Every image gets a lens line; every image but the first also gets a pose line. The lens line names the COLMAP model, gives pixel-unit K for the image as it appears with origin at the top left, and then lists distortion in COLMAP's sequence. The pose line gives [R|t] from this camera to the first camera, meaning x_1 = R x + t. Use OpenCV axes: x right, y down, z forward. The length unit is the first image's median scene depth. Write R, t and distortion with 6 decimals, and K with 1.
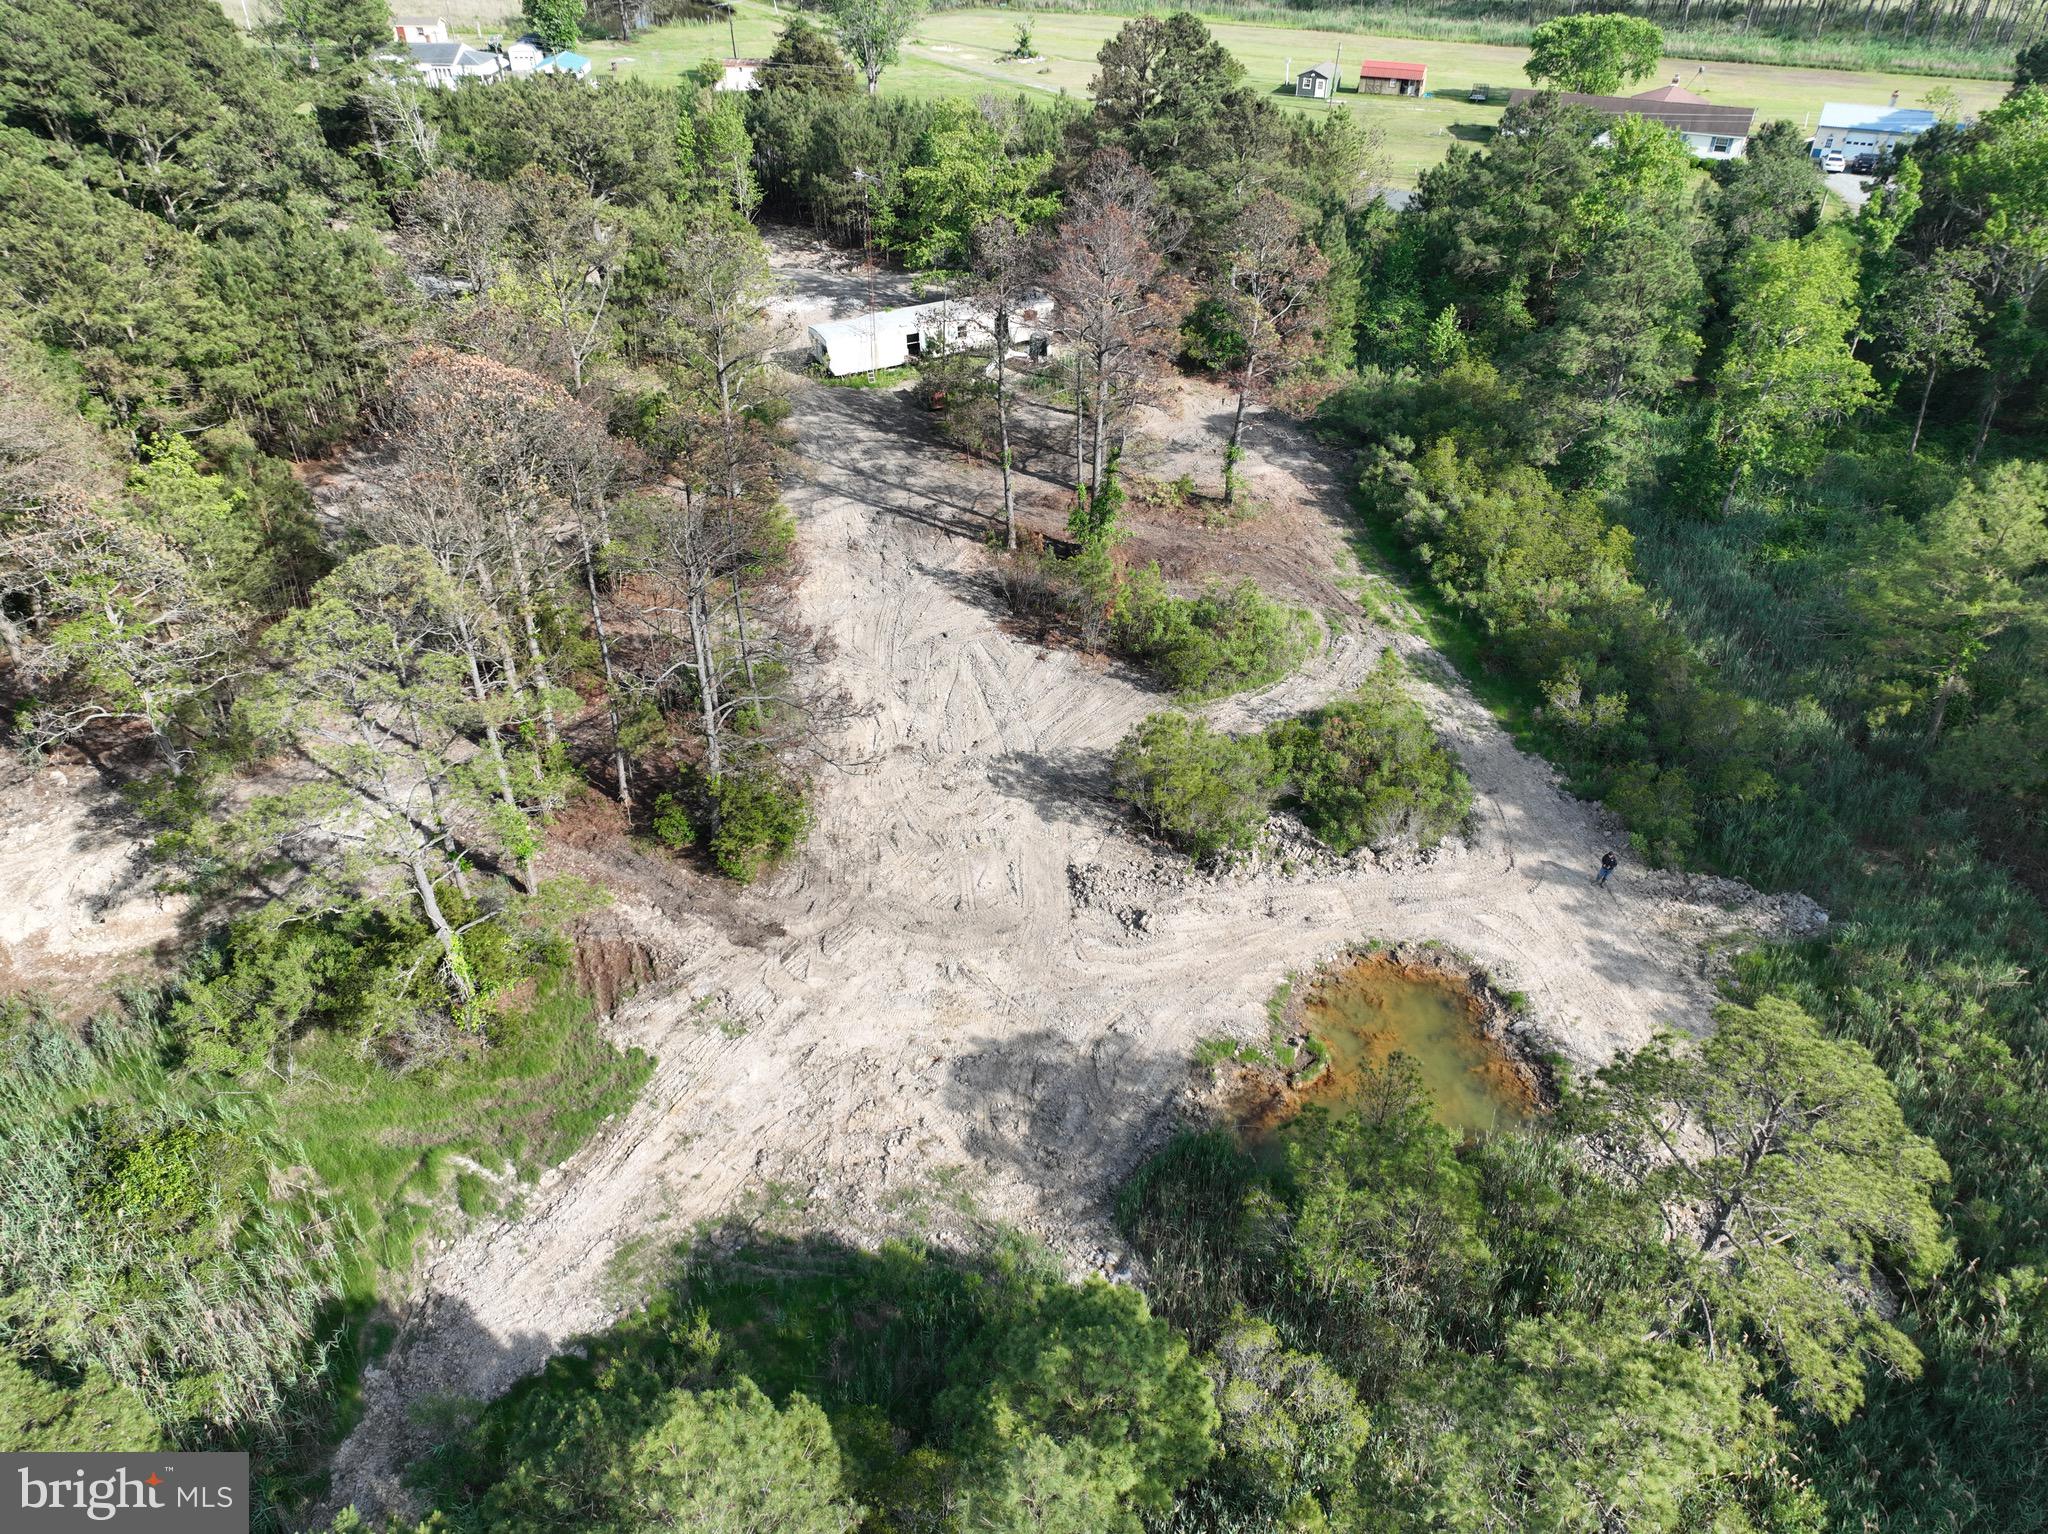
lens RADIAL K [[1437.4, 0, 1022.9], [0, 1437.4, 760.2], [0, 0, 1]] dist [-0.003896, 0.022751]
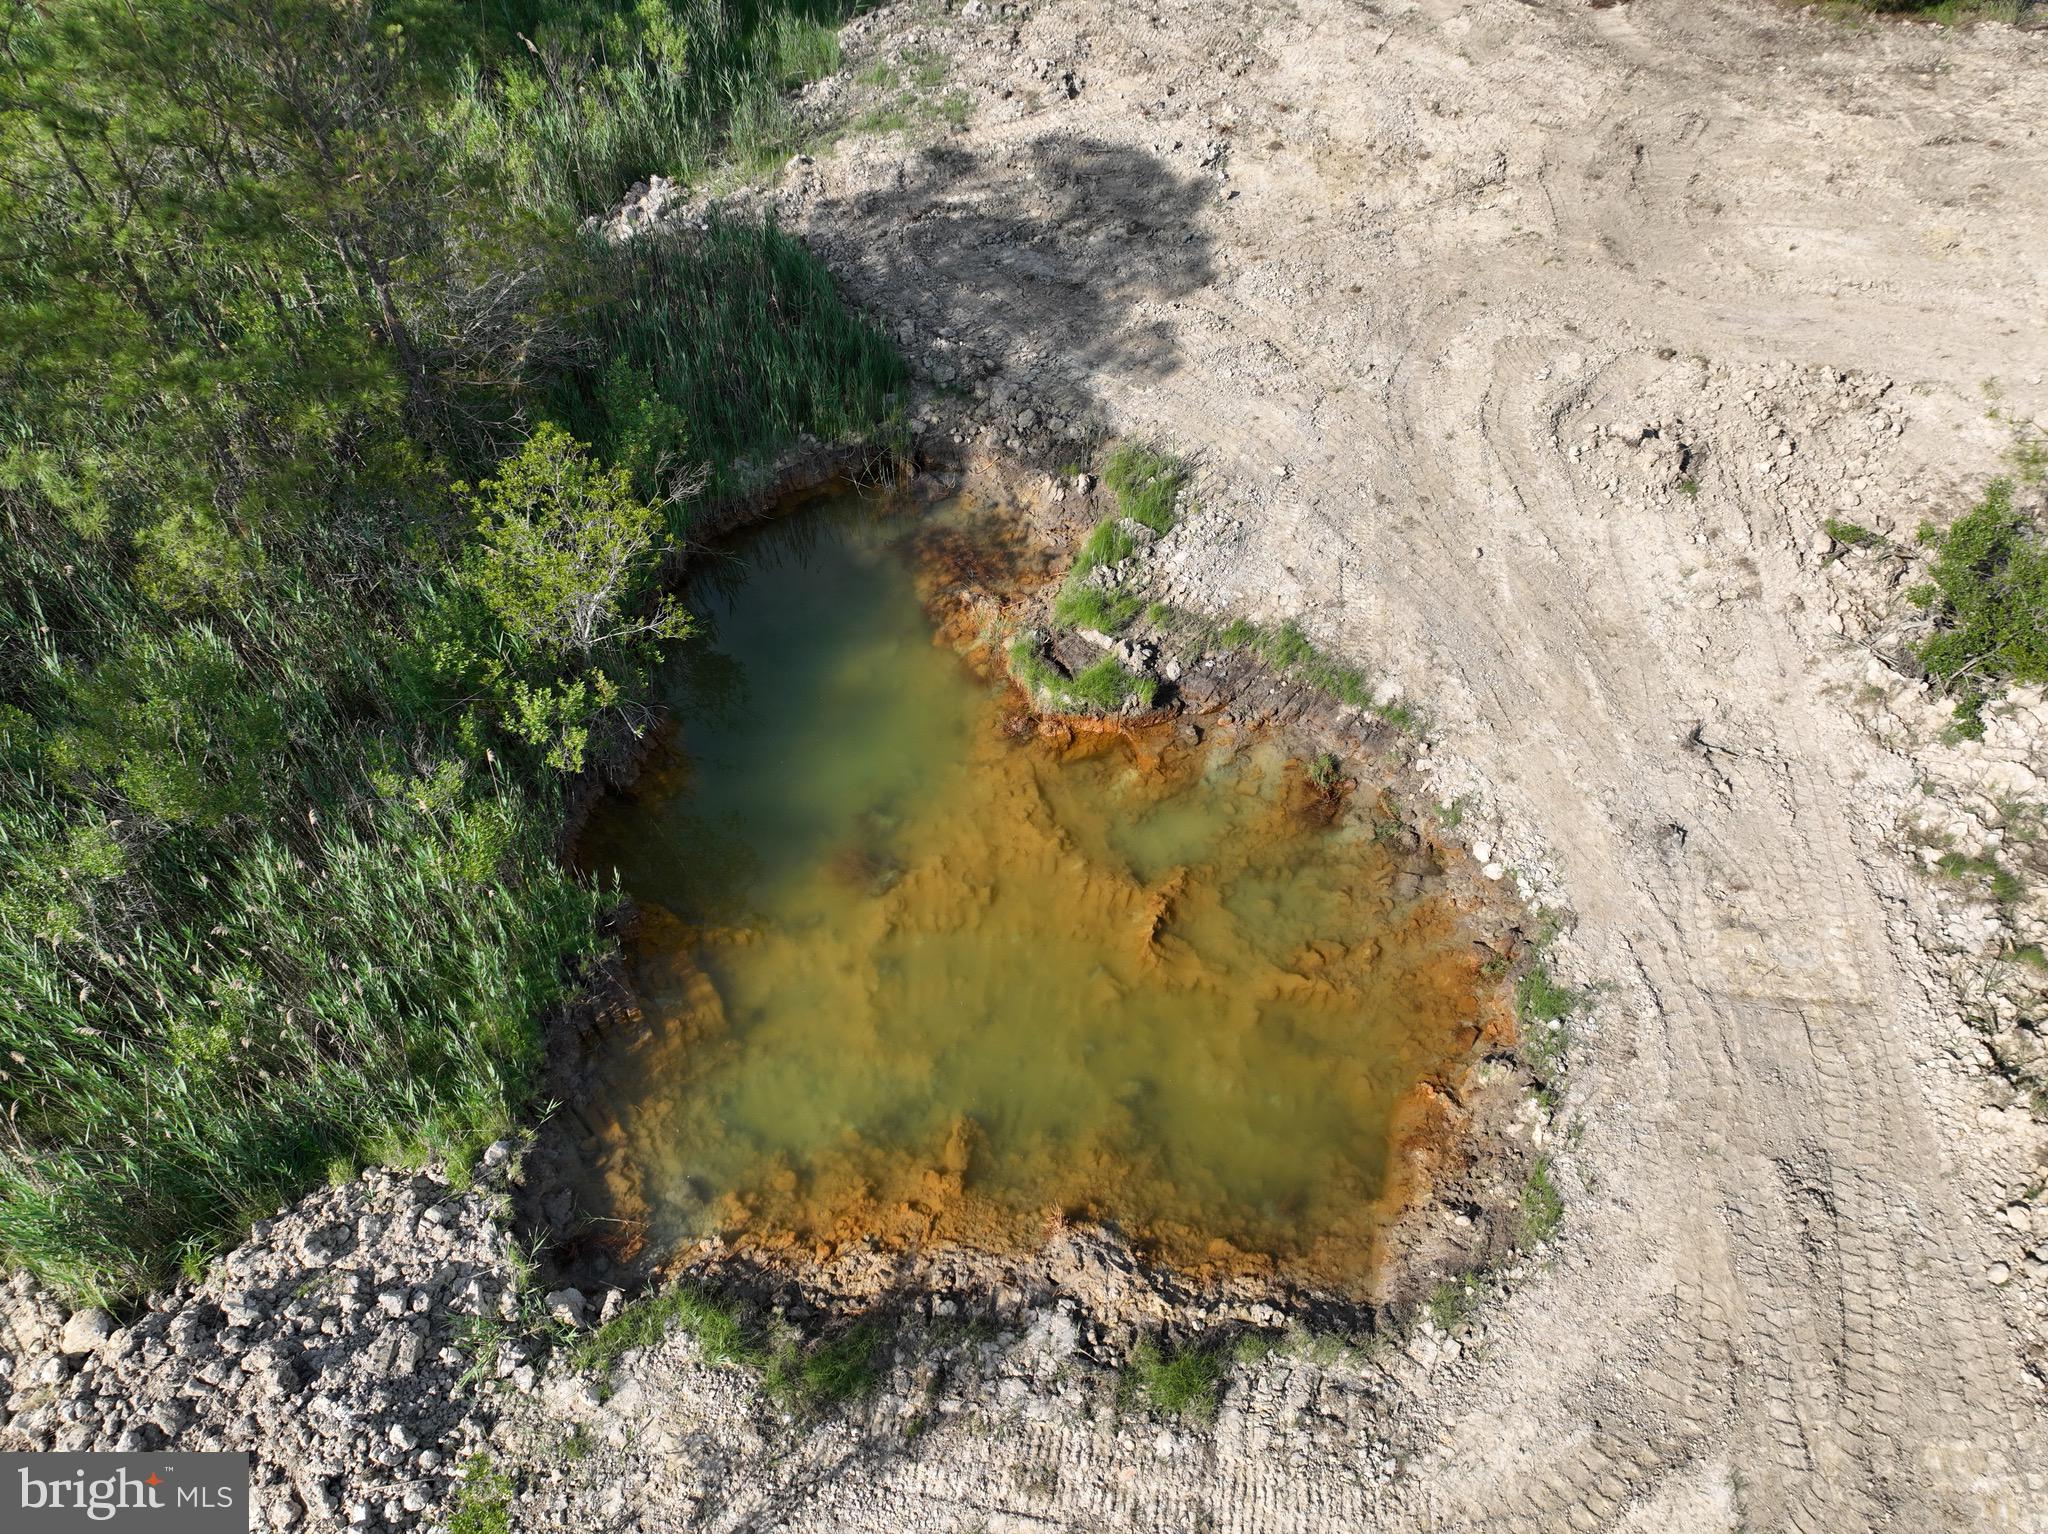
lens RADIAL K [[1437.4, 0, 1028.8], [0, 1437.4, 756.1], [0, 0, 1]] dist [-0.003896, 0.022751]
pose [[-0.236860, 0.763212, -0.601170, 0.337088], [-0.565928, 0.394574, 0.723904, -0.025342], [0.789698, 0.511683, 0.338464, 0.692146]]
